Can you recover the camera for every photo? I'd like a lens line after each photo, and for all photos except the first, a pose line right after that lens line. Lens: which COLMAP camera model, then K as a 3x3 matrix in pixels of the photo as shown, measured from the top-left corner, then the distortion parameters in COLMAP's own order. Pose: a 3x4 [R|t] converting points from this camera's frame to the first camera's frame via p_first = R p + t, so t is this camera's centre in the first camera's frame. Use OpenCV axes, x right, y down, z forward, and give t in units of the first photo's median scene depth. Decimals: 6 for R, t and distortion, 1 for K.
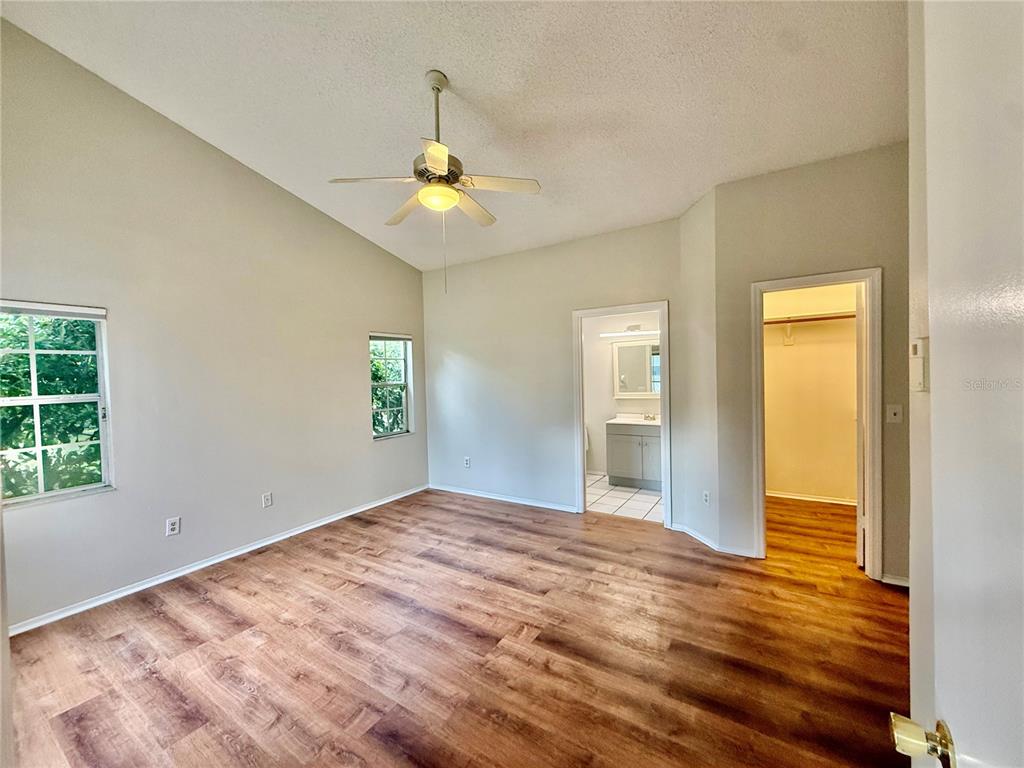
lens RADIAL K [[409.4, 0, 513.2], [0, 409.4, 386.0], [0, 0, 1]] dist [0.002500, 0.000123]
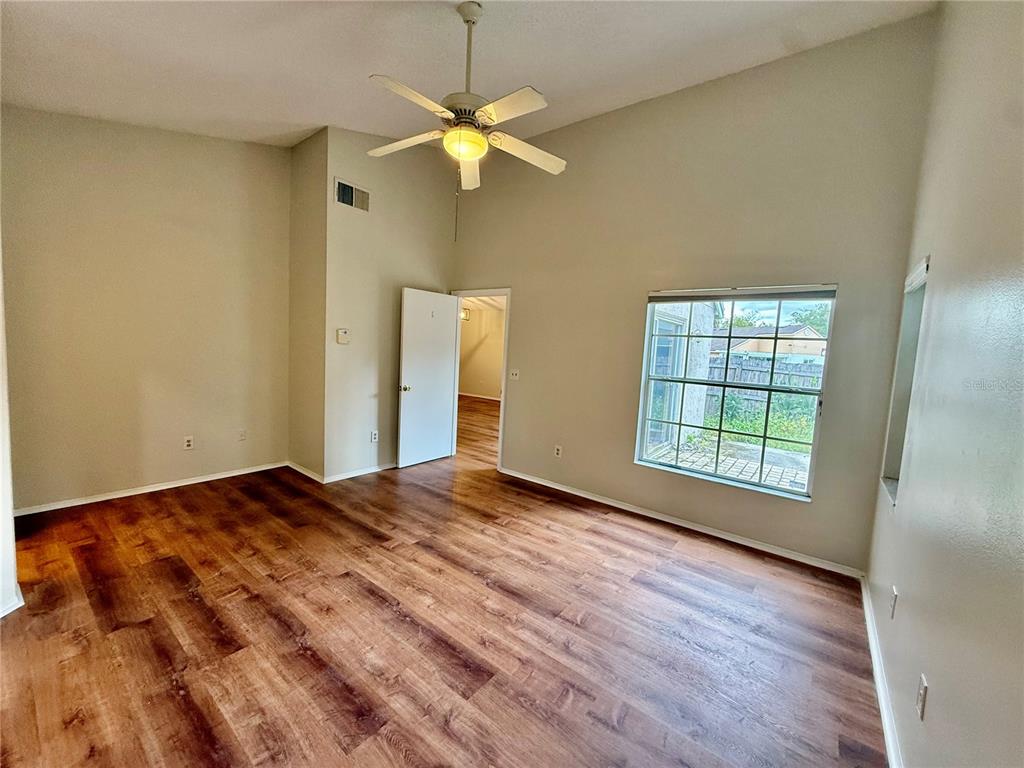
lens RADIAL K [[409.4, 0, 508.8], [0, 409.4, 383.2], [0, 0, 1]] dist [0.002500, 0.000123]
pose [[-0.994613, -0.034472, 0.097760, -0.374520], [-0.023255, 0.993250, 0.113639, -0.035012], [-0.101018, 0.110754, -0.988701, 1.892186]]
